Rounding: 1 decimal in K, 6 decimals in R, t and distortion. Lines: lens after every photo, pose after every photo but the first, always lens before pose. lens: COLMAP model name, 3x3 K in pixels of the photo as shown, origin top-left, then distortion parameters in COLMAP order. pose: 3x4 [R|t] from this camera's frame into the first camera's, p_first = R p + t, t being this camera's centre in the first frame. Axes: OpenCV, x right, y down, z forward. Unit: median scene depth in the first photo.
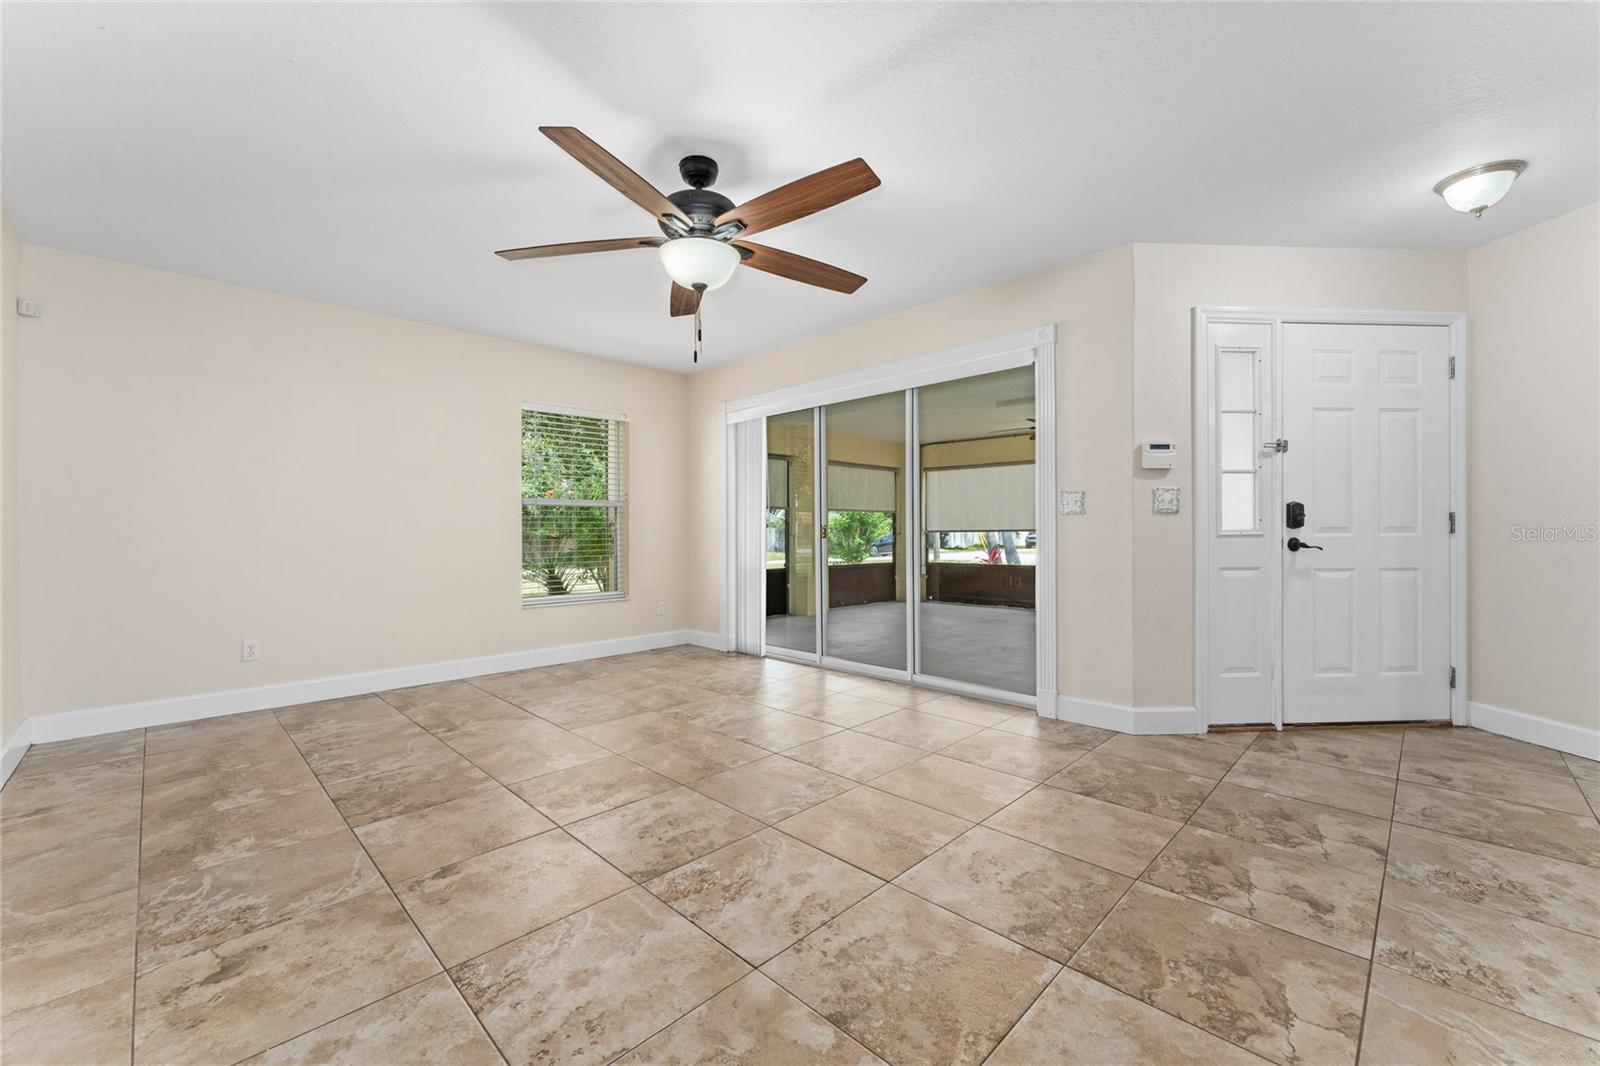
lens RADIAL K [[639.7, 0, 805.8], [0, 639.7, 533.0], [0, 0, 1]] dist [-0.005550, 0.000072]
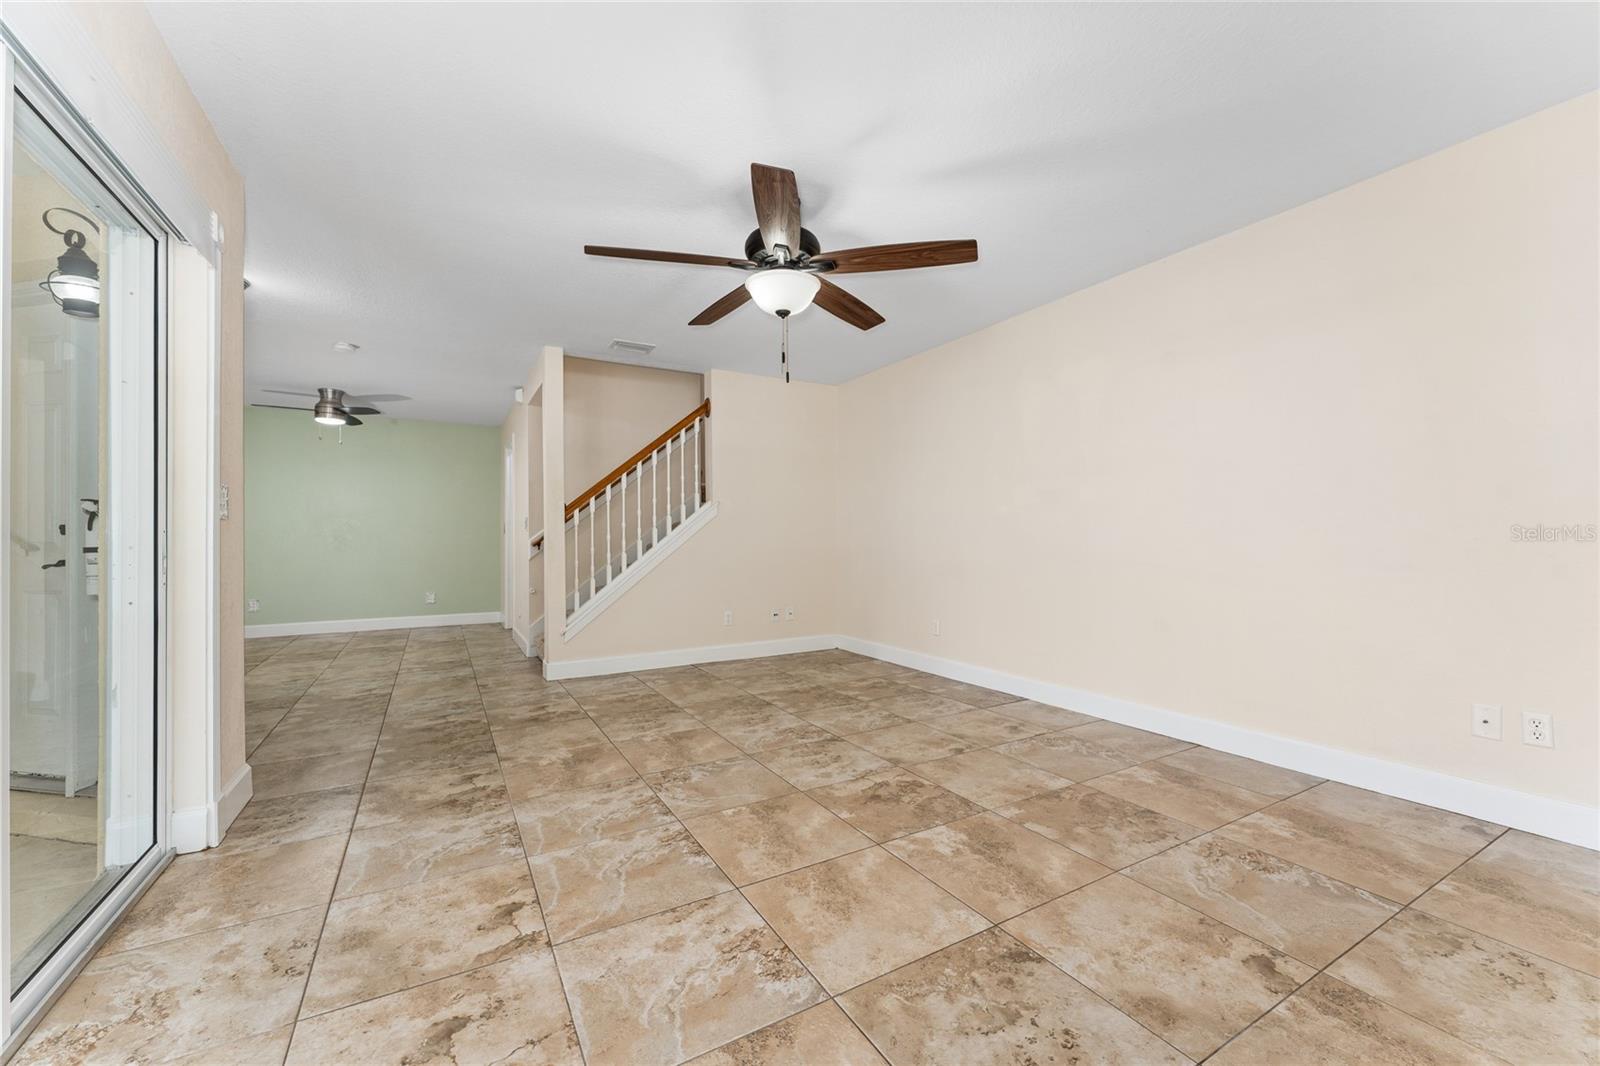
lens RADIAL K [[639.7, 0, 805.8], [0, 639.7, 533.0], [0, 0, 1]] dist [-0.005550, 0.000072]
pose [[-0.963790, 0.014299, 0.266279, -0.516174], [0.013307, 0.999896, -0.005529, -0.004240], [-0.266330, -0.001786, -0.963880, 2.155440]]
